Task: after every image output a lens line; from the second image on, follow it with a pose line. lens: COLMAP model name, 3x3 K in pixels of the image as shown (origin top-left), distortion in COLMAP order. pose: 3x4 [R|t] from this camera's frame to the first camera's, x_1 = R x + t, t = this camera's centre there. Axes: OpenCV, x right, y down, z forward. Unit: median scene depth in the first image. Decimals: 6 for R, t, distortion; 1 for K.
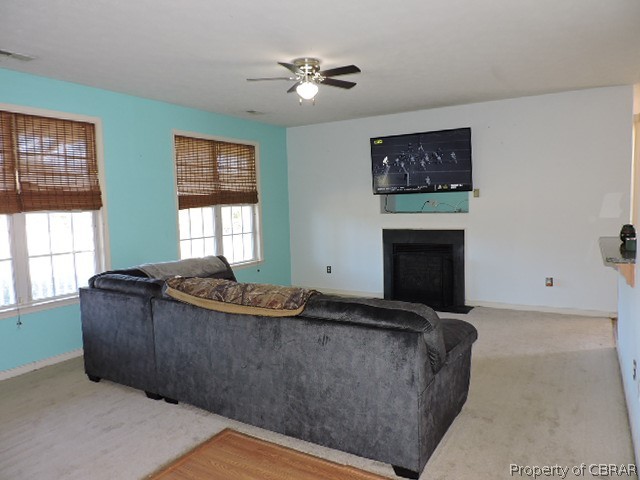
lens RADIAL K [[457.7, 0, 320.0], [0, 457.7, 240.0], [0, 0, 1]] dist [0.265753, -0.001313]
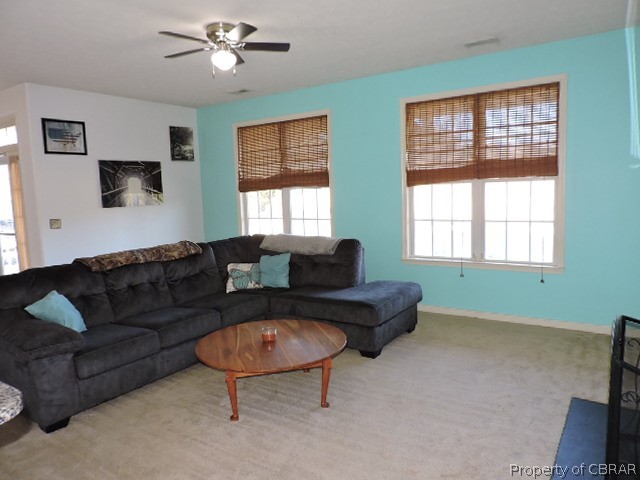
lens RADIAL K [[453.0, 0, 320.0], [0, 453.0, 240.0], [0, 0, 1]] dist [-0.003322, -0.002660]
pose [[0.033639, 0.160271, -0.986500, 0.561126], [-0.045820, 0.986268, 0.158671, -0.090939], [0.998383, 0.039864, 0.040520, 0.784570]]
